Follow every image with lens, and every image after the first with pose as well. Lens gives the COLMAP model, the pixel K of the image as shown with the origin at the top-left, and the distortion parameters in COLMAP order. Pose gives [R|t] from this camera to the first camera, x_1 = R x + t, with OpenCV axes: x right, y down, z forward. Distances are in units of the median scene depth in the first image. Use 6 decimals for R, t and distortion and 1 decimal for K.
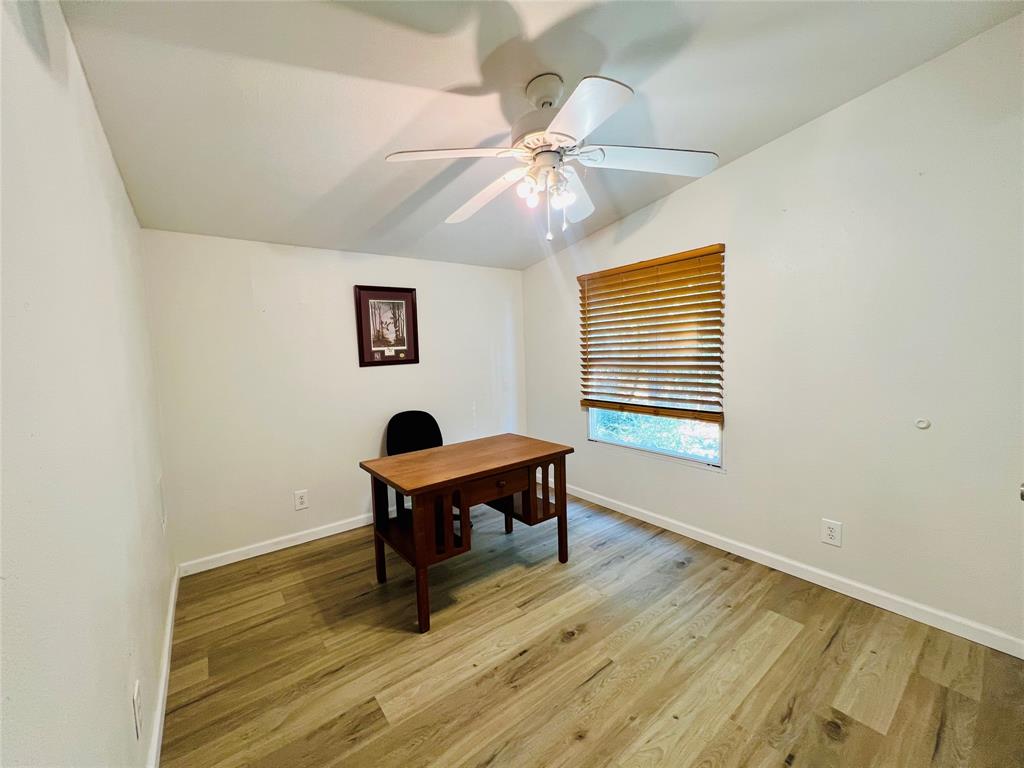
lens RADIAL K [[408.5, 0, 511.3], [0, 408.5, 384.6], [0, 0, 1]] dist [-0.001200, 0.000054]
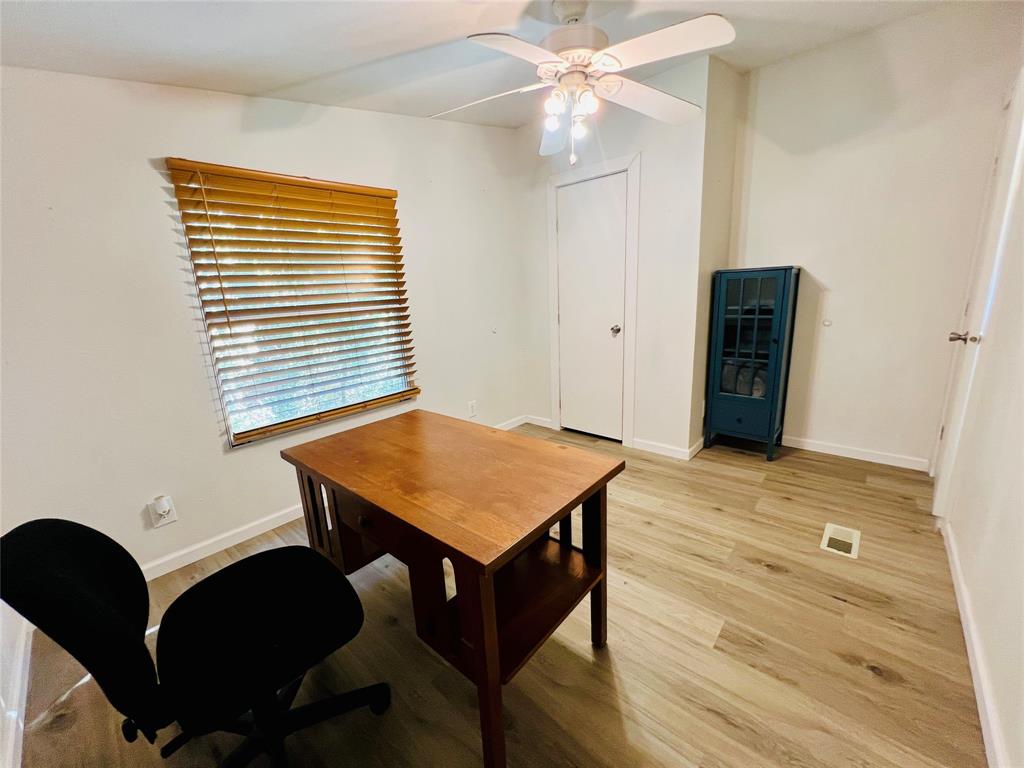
lens RADIAL K [[408.5, 0, 510.7], [0, 408.5, 384.1], [0, 0, 1]] dist [-0.001200, 0.000054]
pose [[-0.186738, -0.184676, 0.964896, -0.976609], [0.141679, 0.966842, 0.212468, -0.056869], [-0.972140, 0.176382, -0.154382, 1.413381]]
